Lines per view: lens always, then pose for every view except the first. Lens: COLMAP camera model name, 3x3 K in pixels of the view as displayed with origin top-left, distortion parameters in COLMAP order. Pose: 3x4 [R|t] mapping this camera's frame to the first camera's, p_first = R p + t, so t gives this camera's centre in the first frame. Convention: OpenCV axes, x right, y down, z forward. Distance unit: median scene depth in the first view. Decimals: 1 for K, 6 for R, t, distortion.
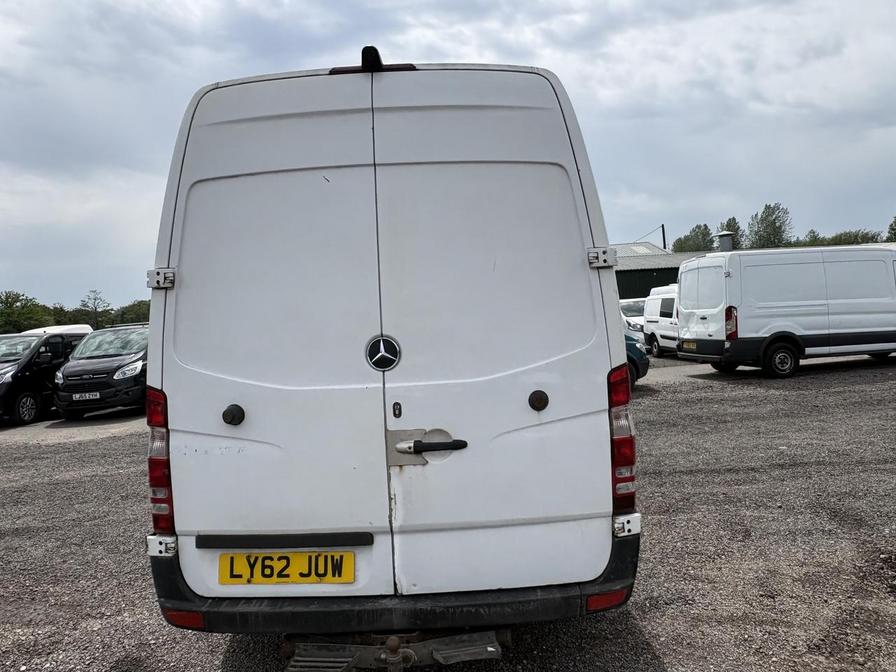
lens RADIAL K [[608.6, 0, 453.6], [0, 608.6, 331.5], [0, 0, 1]] dist [-0.001743, 0.010561]
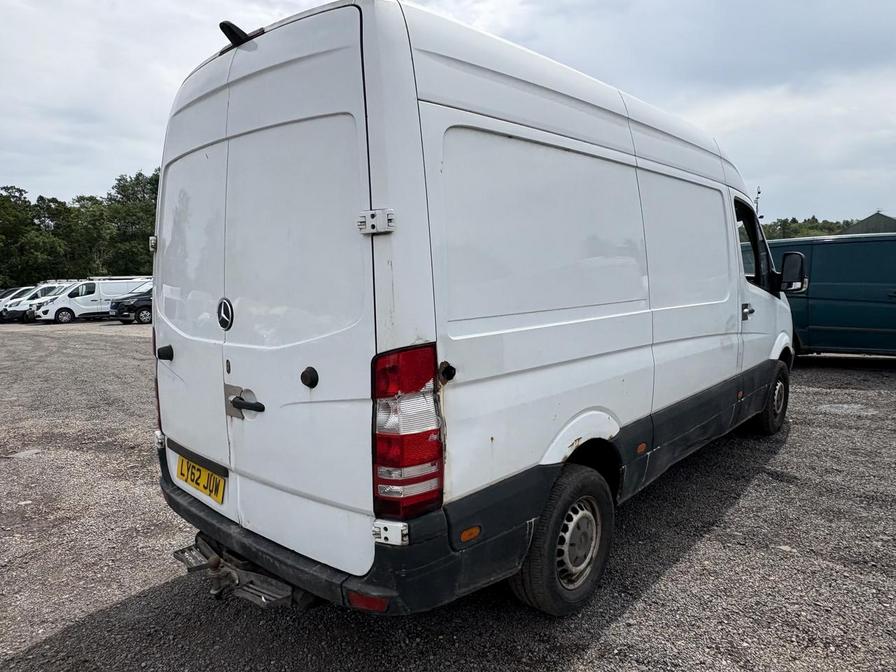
lens RADIAL K [[608.6, 0, 446.5], [0, 608.6, 333.6], [0, 0, 1]] dist [-0.001743, 0.010561]
pose [[0.747736, 0.103258, -0.655918, 0.911195], [-0.022070, 0.991153, 0.130873, -0.082954], [0.663629, -0.083382, 0.743400, 0.437278]]
